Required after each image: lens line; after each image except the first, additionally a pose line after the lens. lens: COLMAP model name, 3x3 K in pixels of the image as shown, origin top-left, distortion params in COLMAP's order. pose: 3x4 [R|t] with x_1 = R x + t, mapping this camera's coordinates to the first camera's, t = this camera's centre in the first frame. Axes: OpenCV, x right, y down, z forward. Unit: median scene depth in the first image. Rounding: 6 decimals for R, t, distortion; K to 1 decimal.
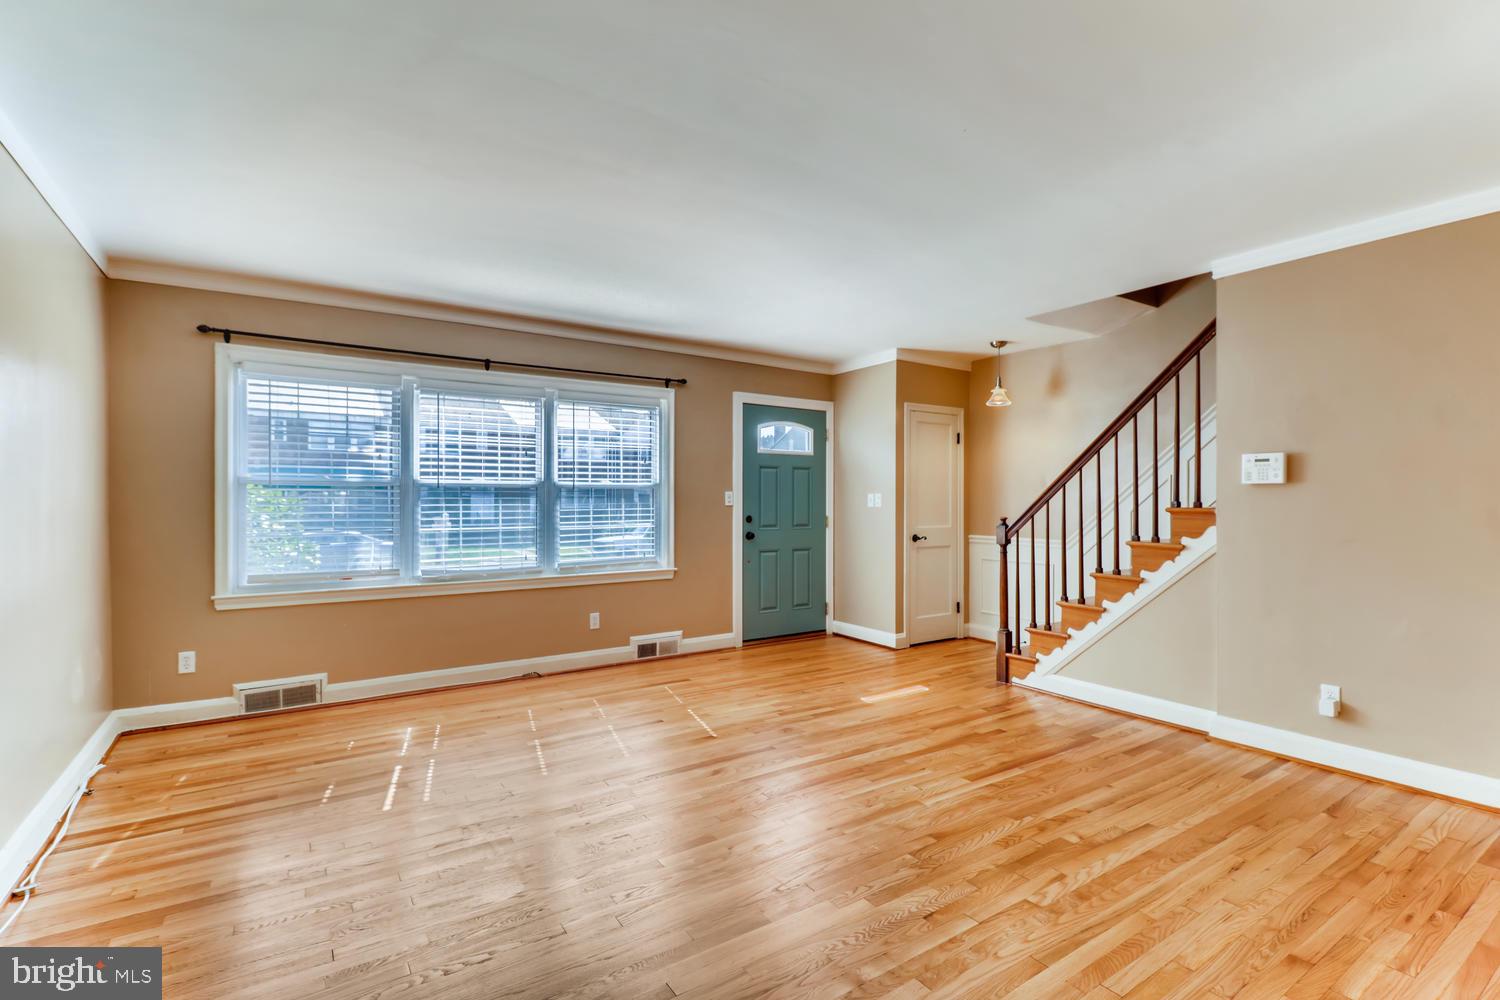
lens RADIAL K [[680.0, 0, 754.1], [0, 680.0, 498.0], [0, 0, 1]] dist [0.000318, 0.000088]
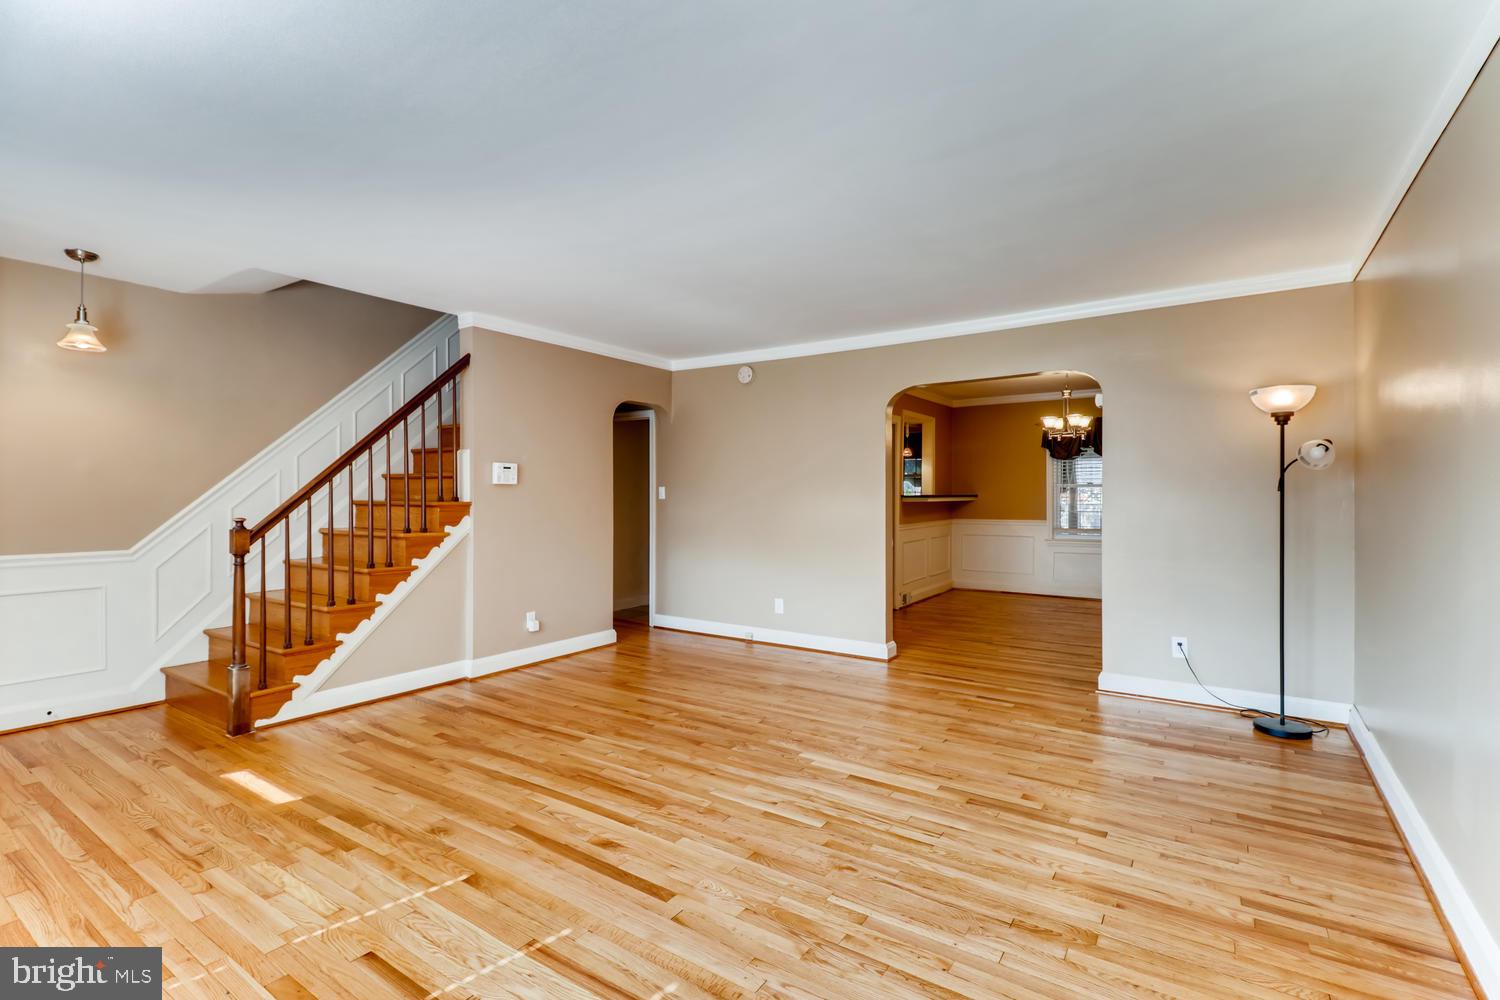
lens RADIAL K [[705.6, 0, 729.6], [0, 705.6, 495.2], [0, 0, 1]] dist [0.000789, 0.000371]
pose [[-0.359241, -0.003597, 0.933238, -0.727332], [-0.003219, 0.999991, 0.002615, -0.002980], [-0.933239, -0.002064, -0.359250, 0.980553]]
